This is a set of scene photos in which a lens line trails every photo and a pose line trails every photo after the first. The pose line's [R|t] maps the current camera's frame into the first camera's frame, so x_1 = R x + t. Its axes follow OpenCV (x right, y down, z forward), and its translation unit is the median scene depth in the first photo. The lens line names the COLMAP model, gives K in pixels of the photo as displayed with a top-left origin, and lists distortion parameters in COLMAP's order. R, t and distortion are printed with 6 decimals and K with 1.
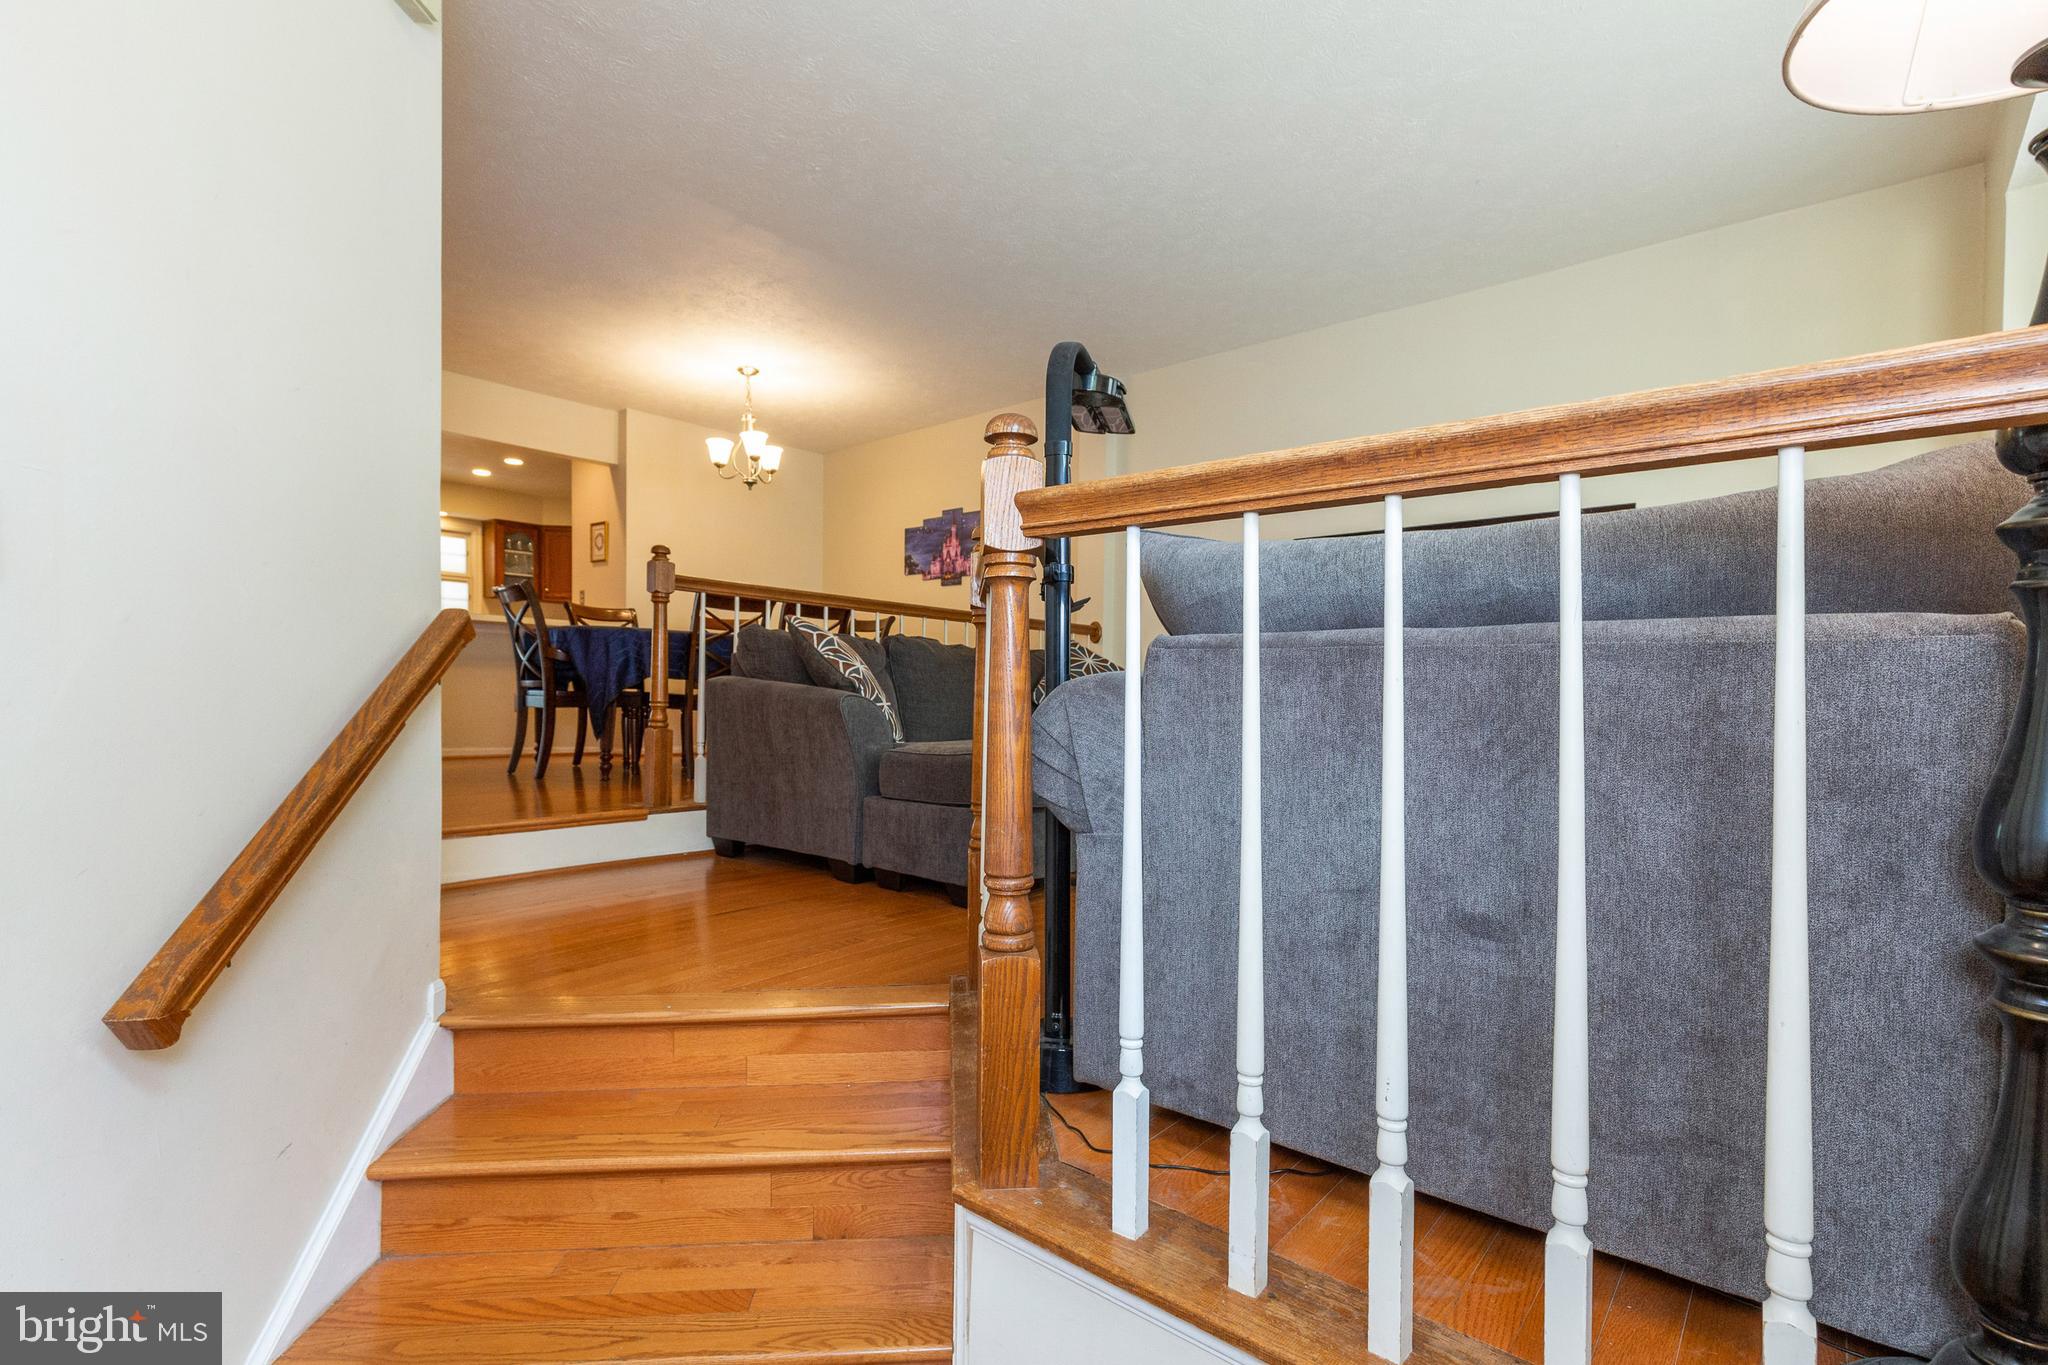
lens RADIAL K [[947.6, 0, 1027.1], [0, 947.6, 717.1], [0, 0, 1]] dist [0.015046, -0.000994]
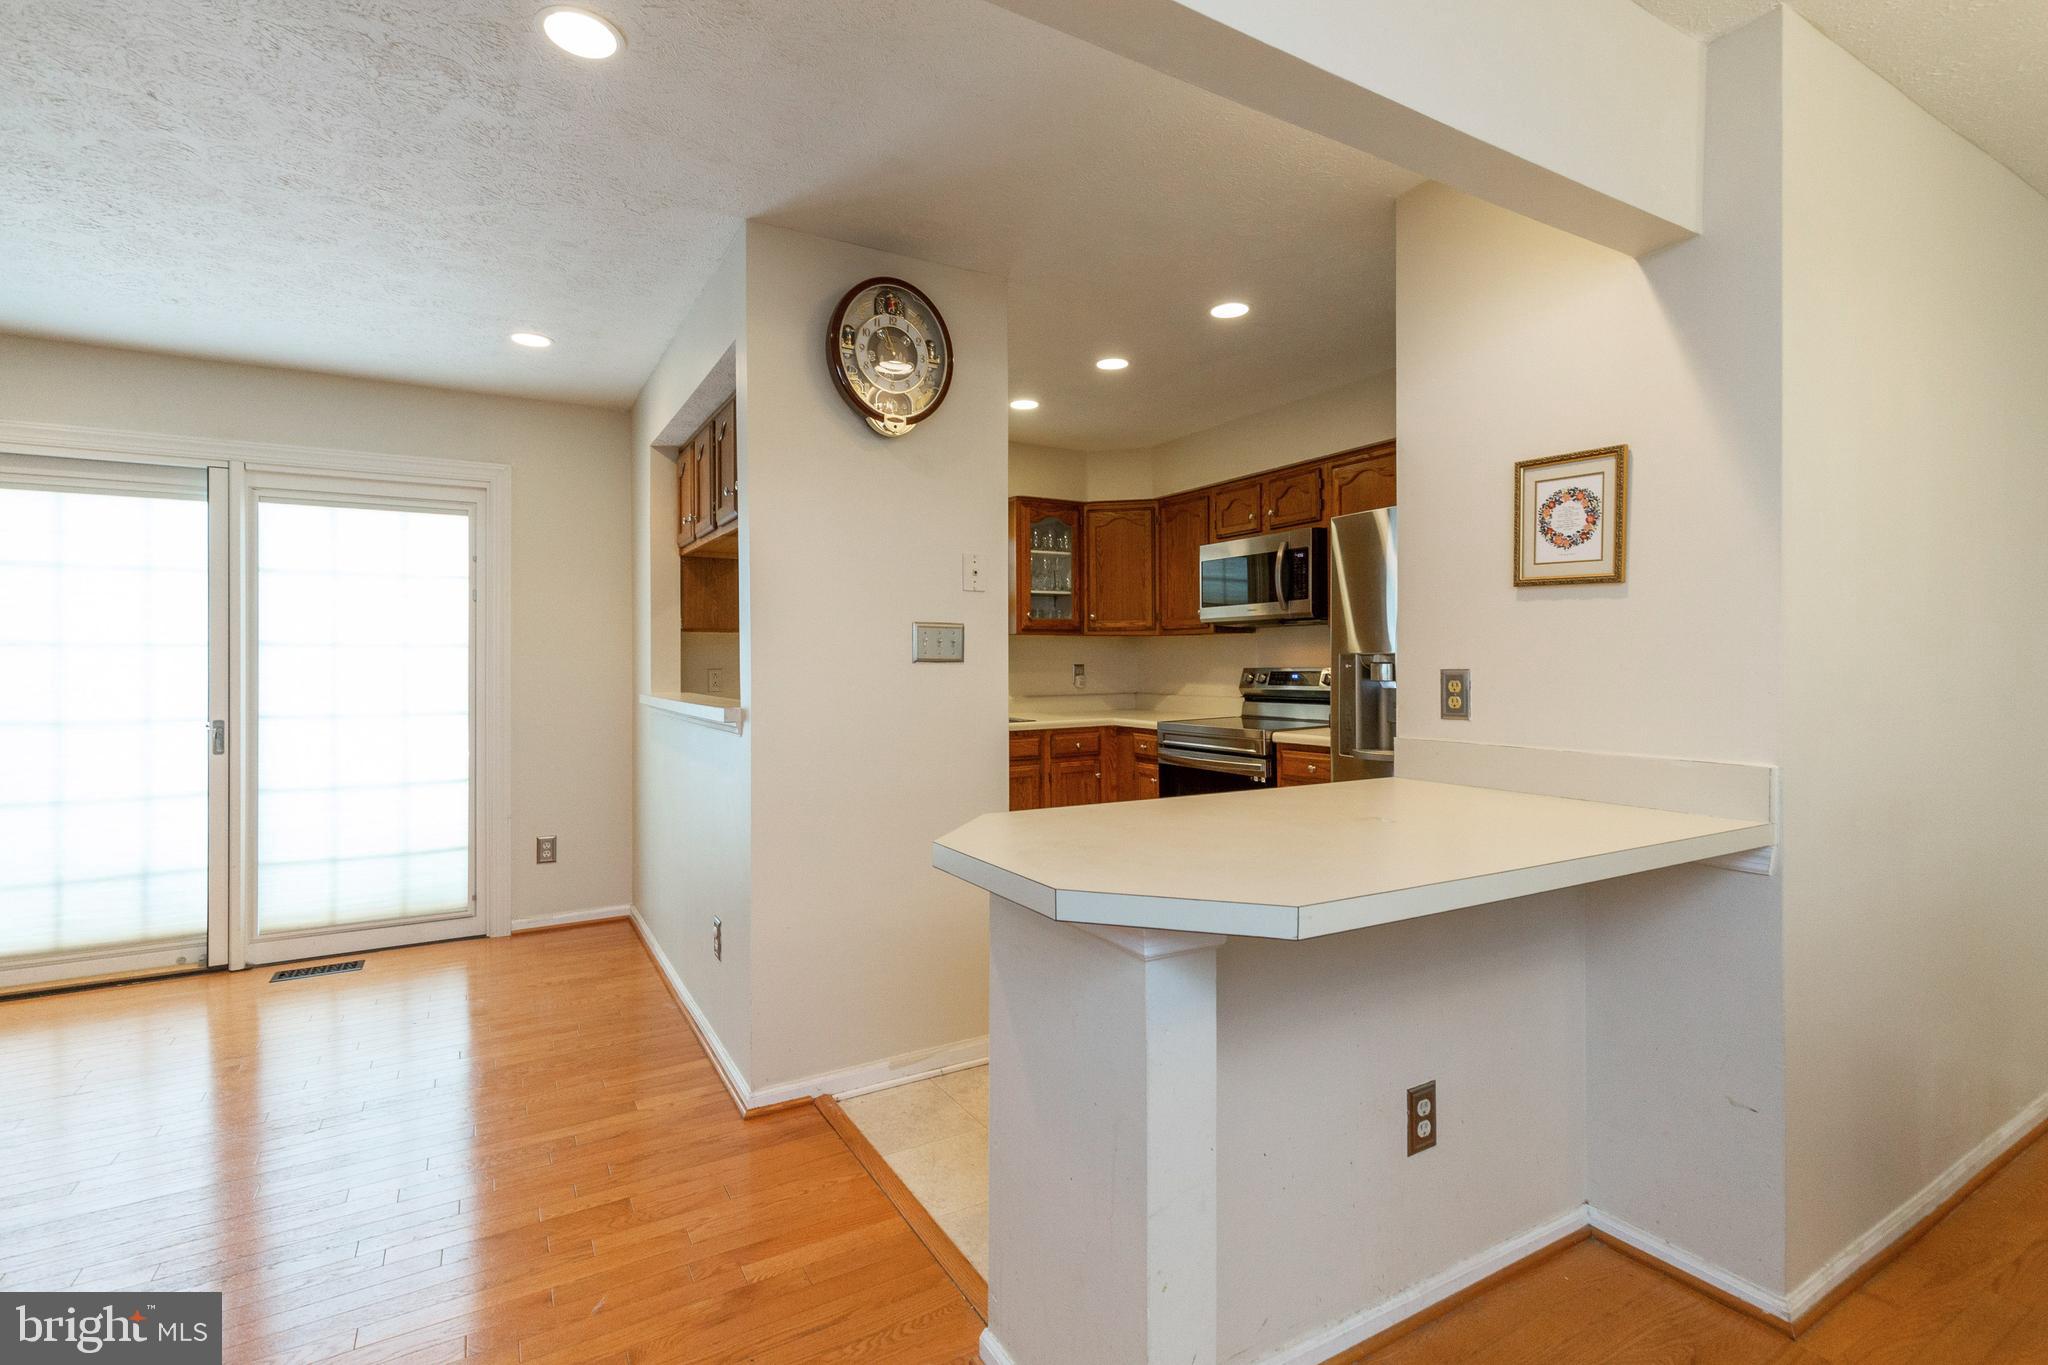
lens RADIAL K [[944.1, 0, 1022.5], [0, 944.1, 668.8], [0, 0, 1]] dist [0.001796, -0.000245]
pose [[0.944888, -0.015416, -0.327031, -0.500517], [0.009193, 0.999746, -0.020564, -0.127164], [0.327265, 0.016424, 0.944790, 0.638394]]
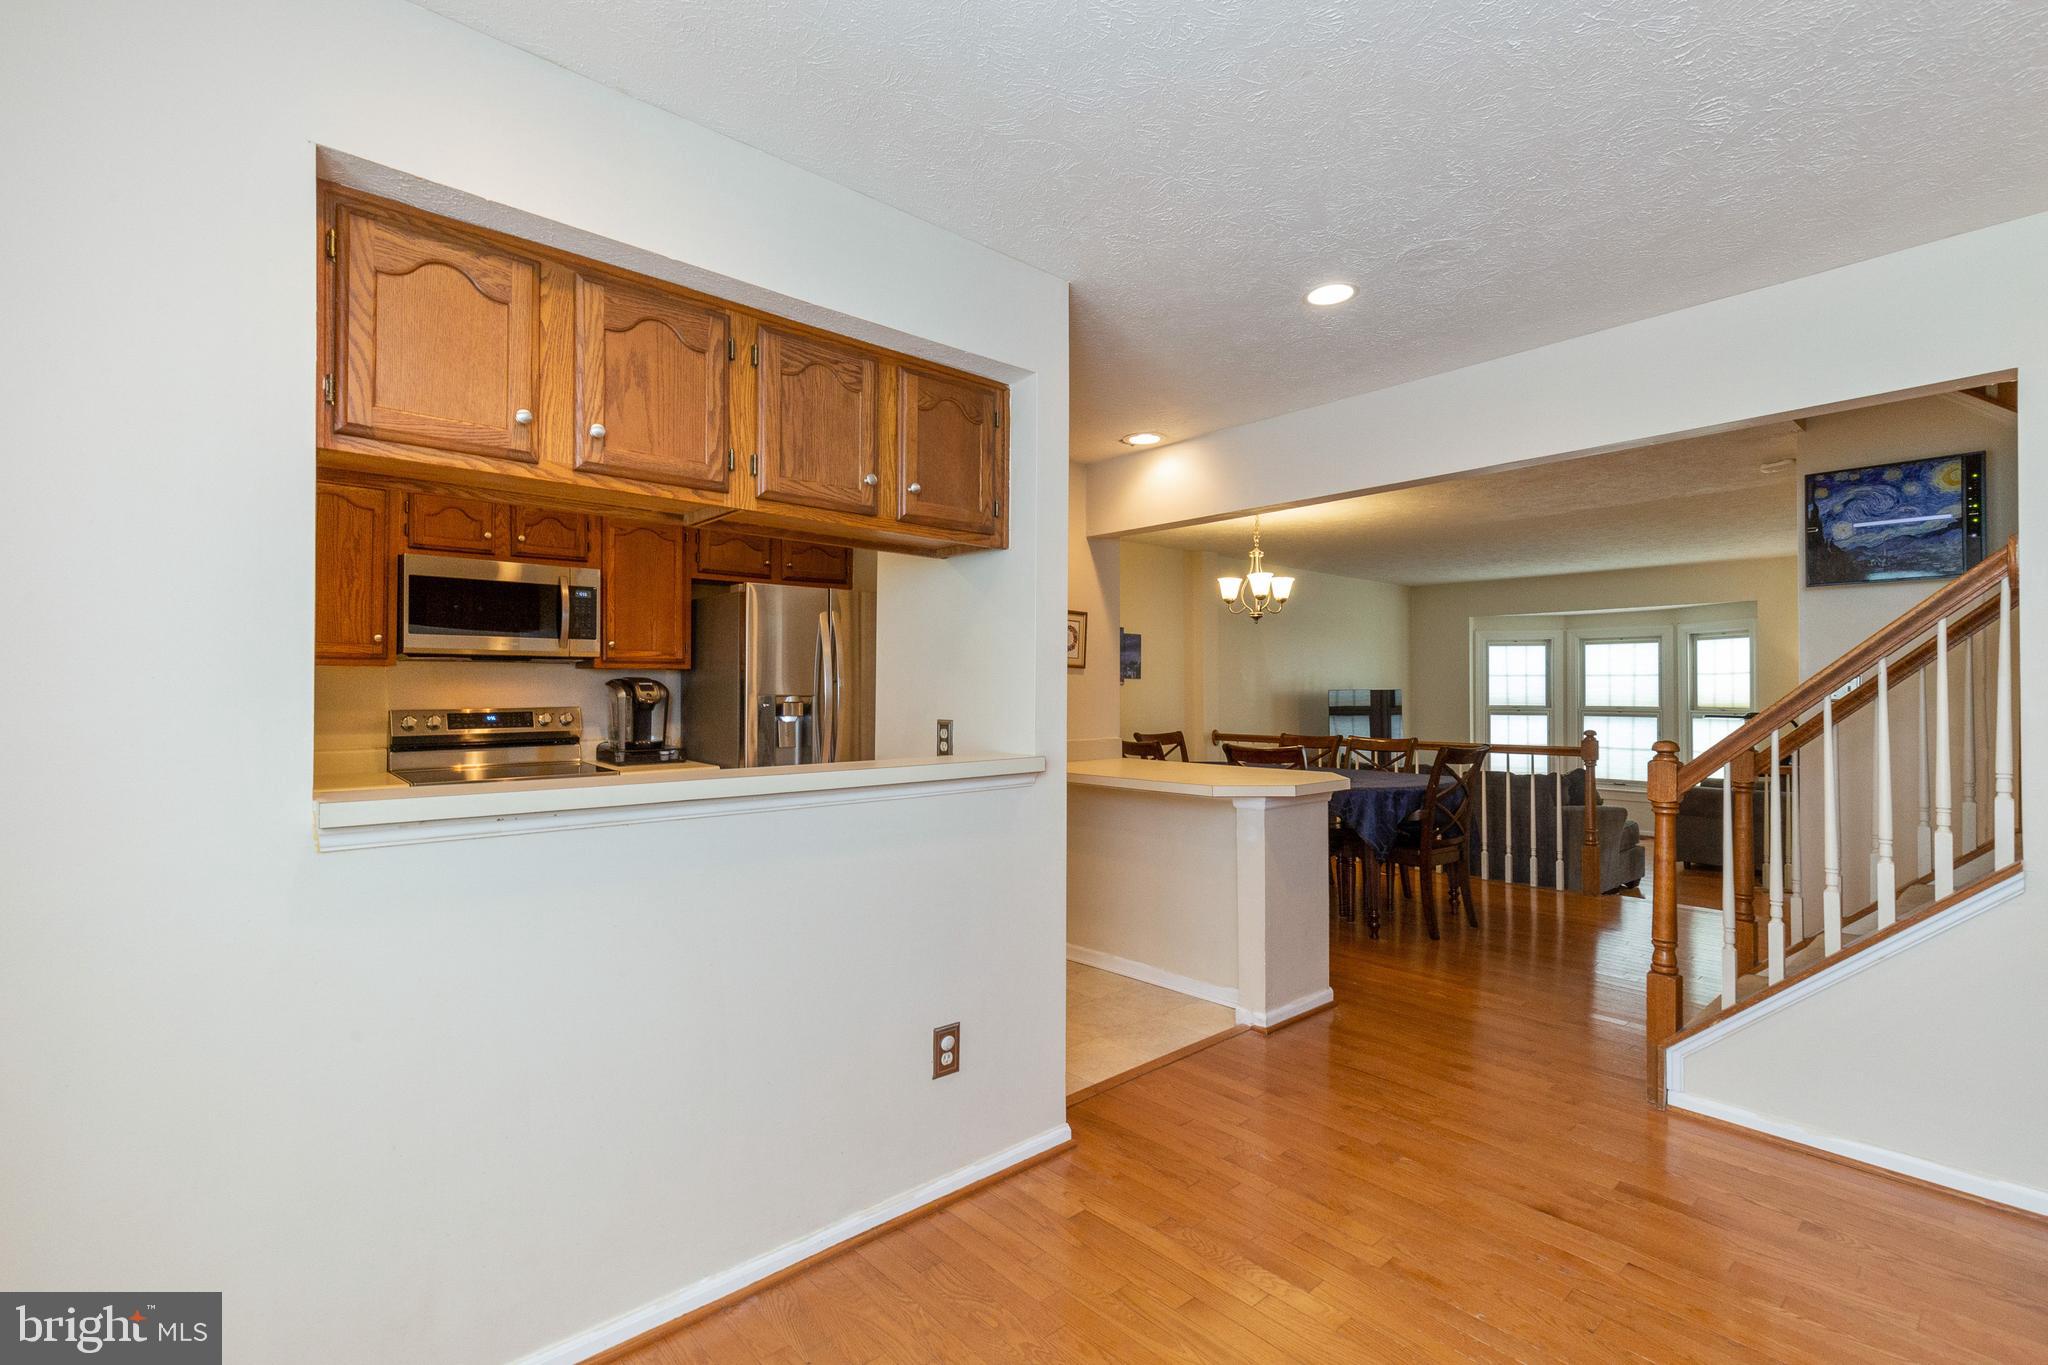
lens RADIAL K [[951.7, 0, 1019.2], [0, 951.7, 687.1], [0, 0, 1]] dist [0.002390, -0.000024]
pose [[0.114599, -0.008241, 0.993378, -1.091732], [0.027047, 0.999621, 0.005173, -0.146998], [-0.993044, 0.026275, 0.114779, 0.919675]]
